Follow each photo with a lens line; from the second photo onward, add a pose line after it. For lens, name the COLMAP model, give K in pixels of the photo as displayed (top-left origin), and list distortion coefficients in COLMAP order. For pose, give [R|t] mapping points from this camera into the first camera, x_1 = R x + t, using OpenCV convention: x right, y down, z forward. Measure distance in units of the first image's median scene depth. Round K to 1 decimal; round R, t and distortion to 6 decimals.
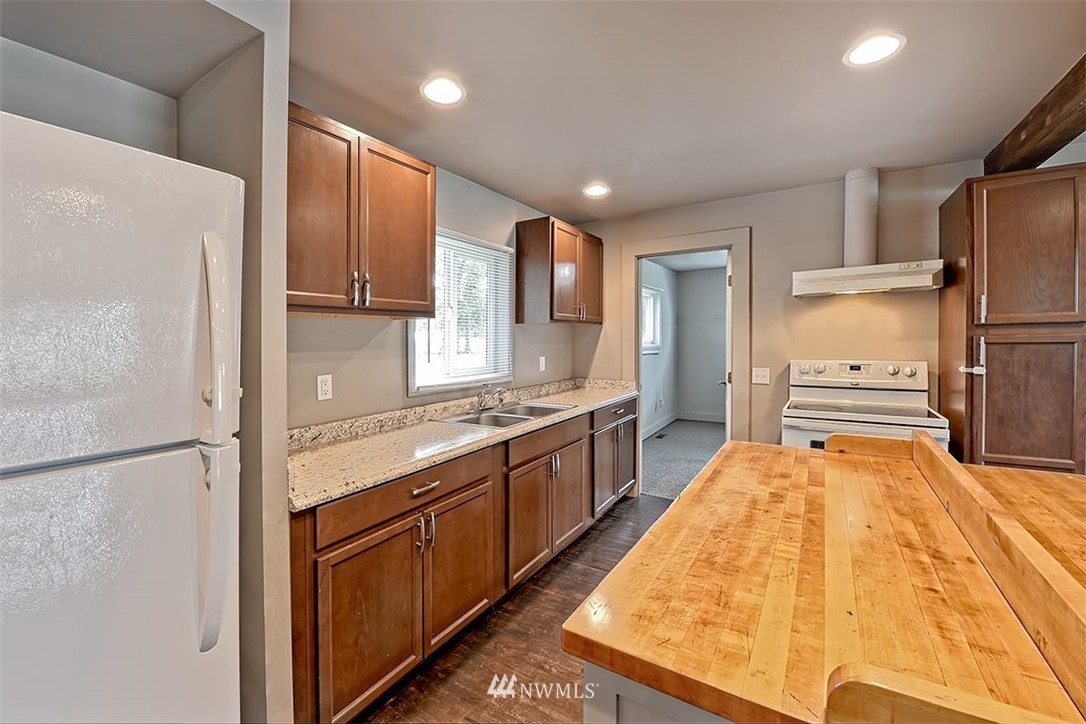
lens RADIAL K [[436.1, 0, 569.2], [0, 436.1, 339.1], [0, 0, 1]] dist [-0.000765, 0.000015]
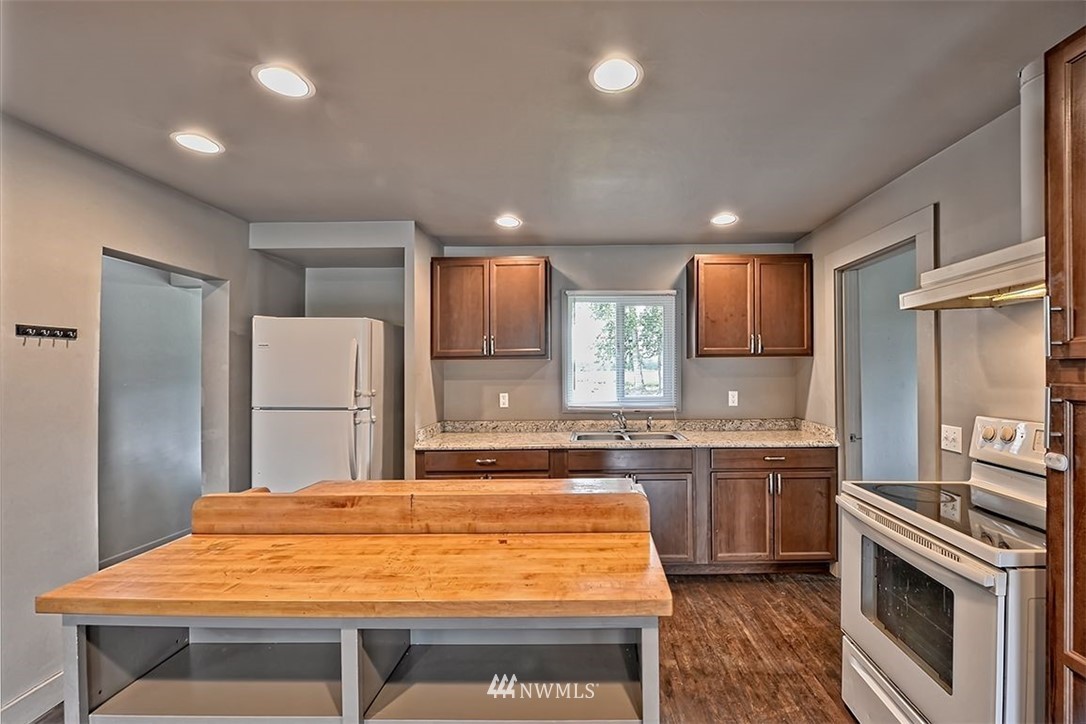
lens RADIAL K [[436.1, 0, 554.0], [0, 436.1, 366.0], [0, 0, 1]] dist [-0.000765, 0.000015]
pose [[0.499680, 0.001666, -0.866209, 0.733708], [-0.001884, 0.999998, 0.000837, -0.019872], [0.866208, 0.001214, 0.499682, 0.208457]]
